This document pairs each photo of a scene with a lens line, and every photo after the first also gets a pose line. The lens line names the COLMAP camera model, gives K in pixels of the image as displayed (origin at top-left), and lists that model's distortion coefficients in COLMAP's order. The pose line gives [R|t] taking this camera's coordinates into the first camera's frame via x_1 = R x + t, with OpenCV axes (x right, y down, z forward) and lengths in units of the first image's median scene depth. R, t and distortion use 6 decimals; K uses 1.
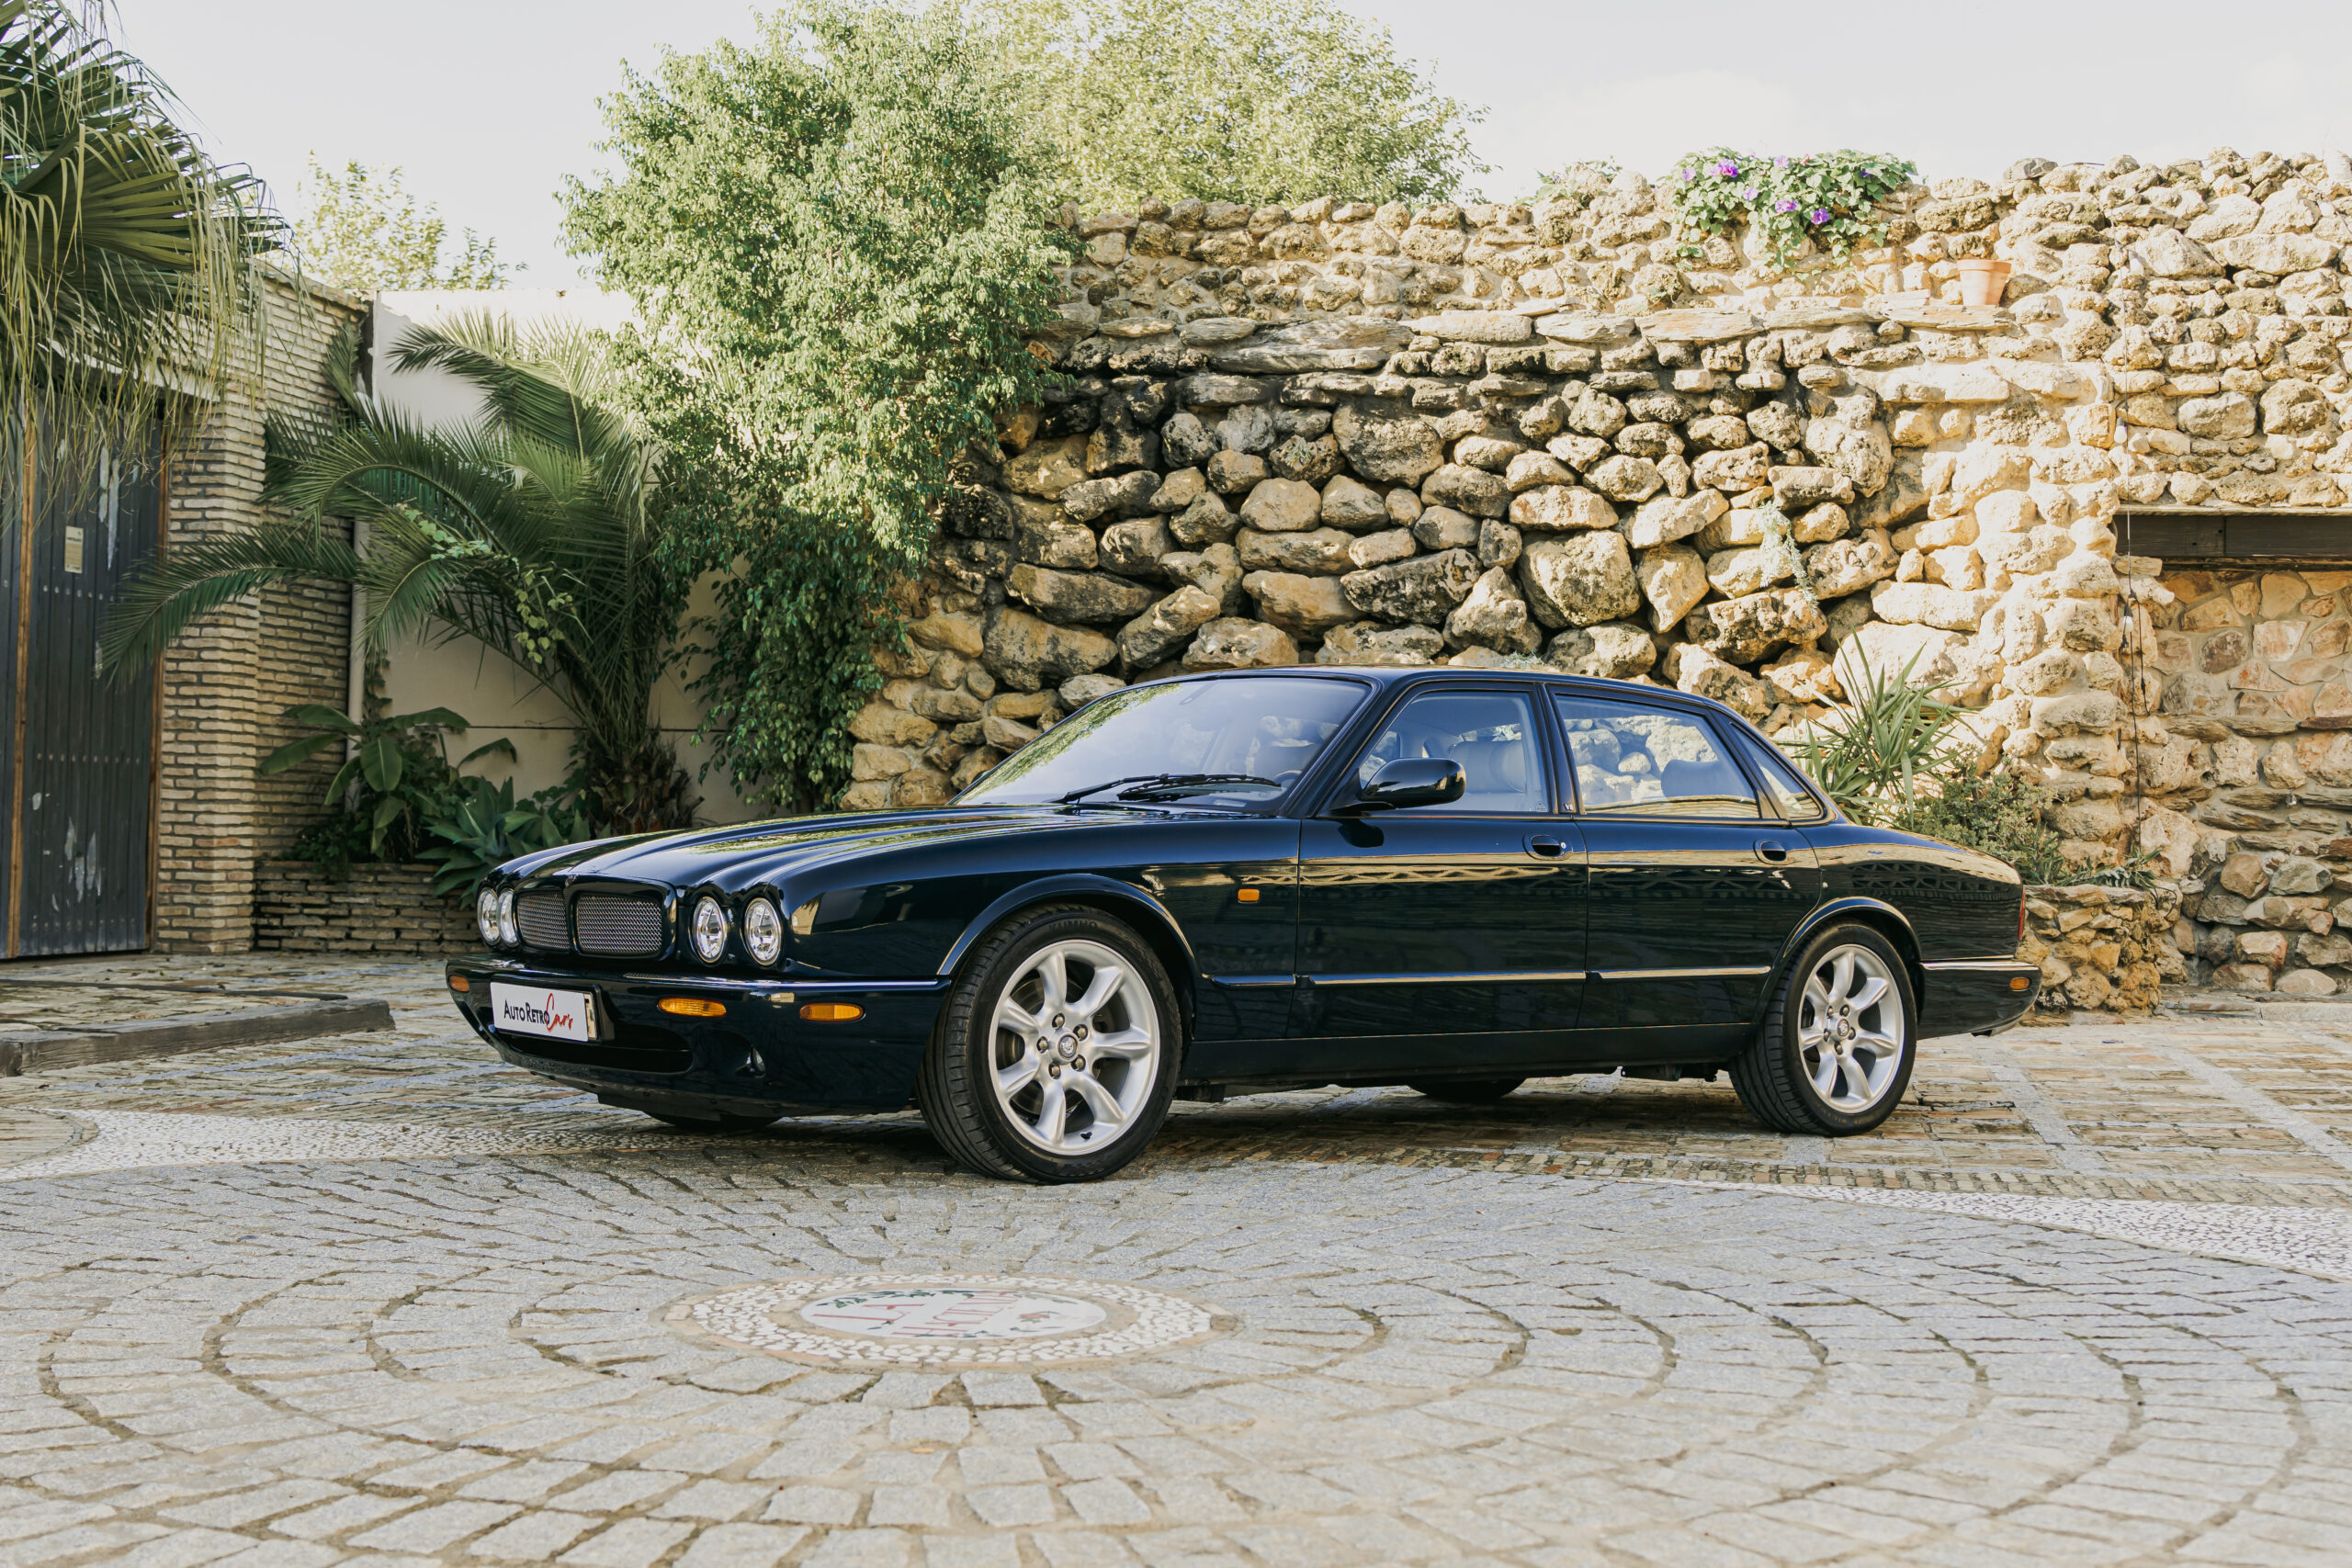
lens RADIAL K [[2820.9, 0, 1176.4], [0, 2820.9, 782.5], [0, 0, 1]] dist [-0.013364, 0.000000]
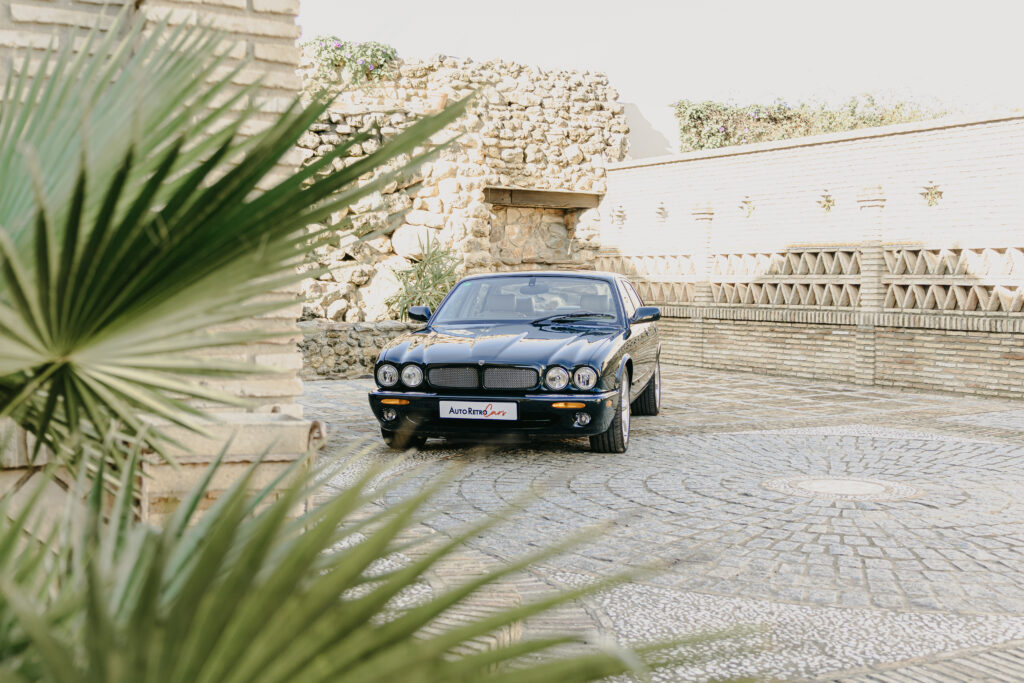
lens RADIAL K [[1228.3, 0, 512.5], [0, 1228.3, 340.4], [0, 0, 1]] dist [-0.013364, 0.000000]
pose [[0.771544, -0.044378, 0.634626, -0.428937], [-0.005138, 0.997097, 0.075973, -0.035710], [-0.636155, -0.061877, 0.769076, 0.018720]]
